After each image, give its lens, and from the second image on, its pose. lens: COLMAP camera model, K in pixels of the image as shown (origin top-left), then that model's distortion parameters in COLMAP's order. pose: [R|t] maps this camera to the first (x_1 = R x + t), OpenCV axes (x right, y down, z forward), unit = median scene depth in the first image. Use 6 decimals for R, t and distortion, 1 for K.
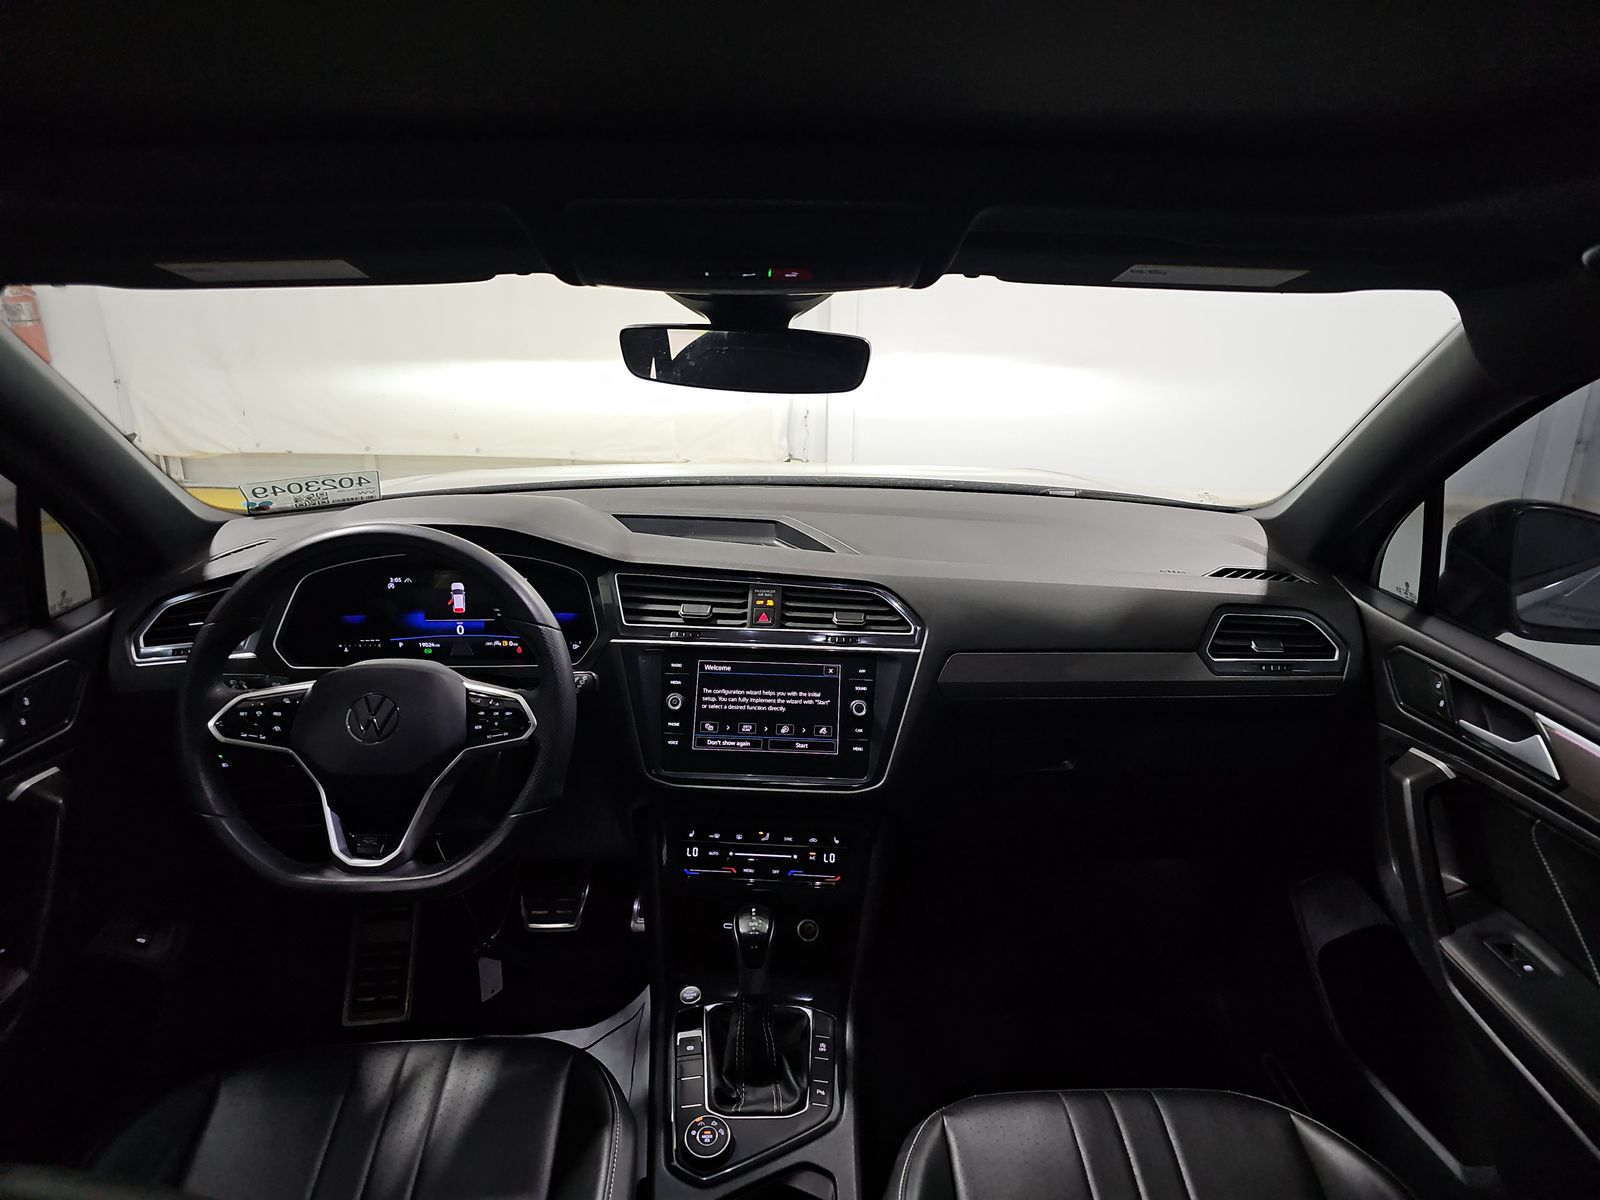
lens RADIAL K [[1074.7, 0, 800.0], [0, 1074.7, 600.0], [0, 0, 1]] dist [0.104471, -0.130807]
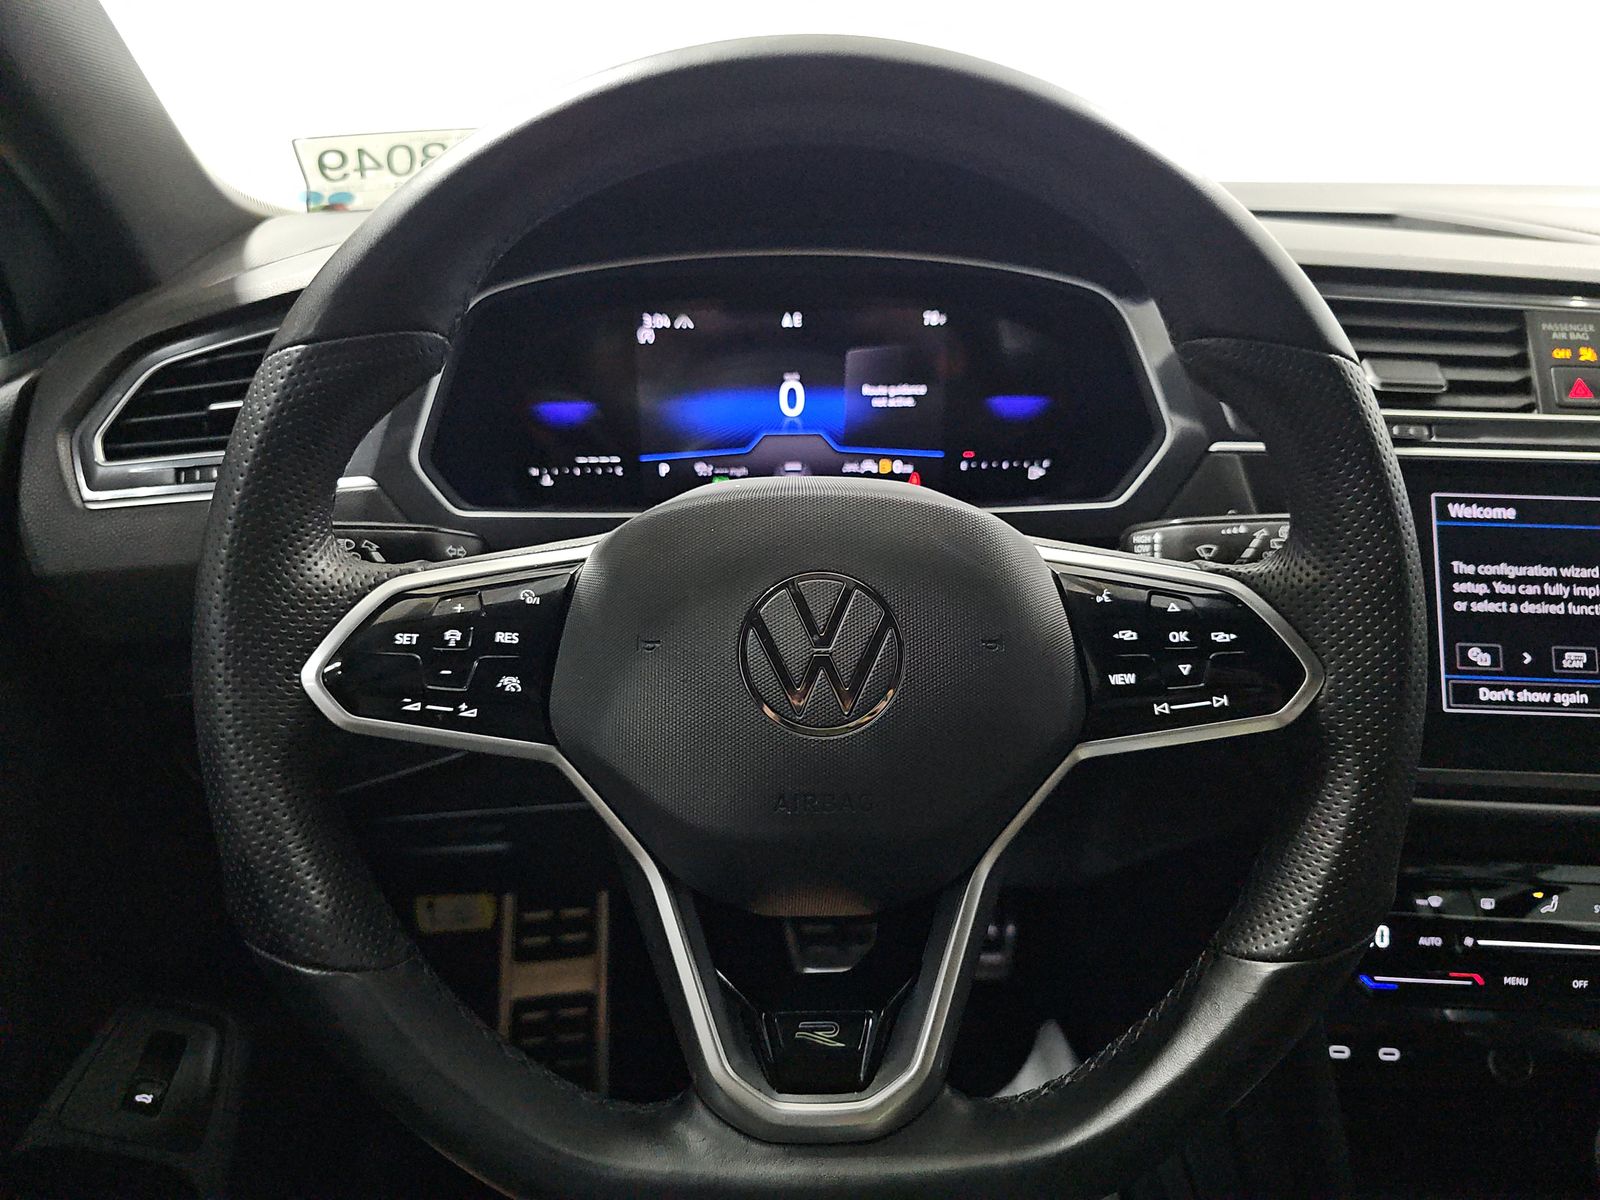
lens RADIAL K [[1070.0, 0, 788.9], [0, 1070.0, 590.7], [0, 0, 1]] dist [0.006681, -0.000068]
pose [[0.999983, -0.004341, -0.003907, -0.340902], [0.004713, 0.994892, 0.100839, 0.050906], [0.003449, -0.100855, 0.994895, 0.596357]]
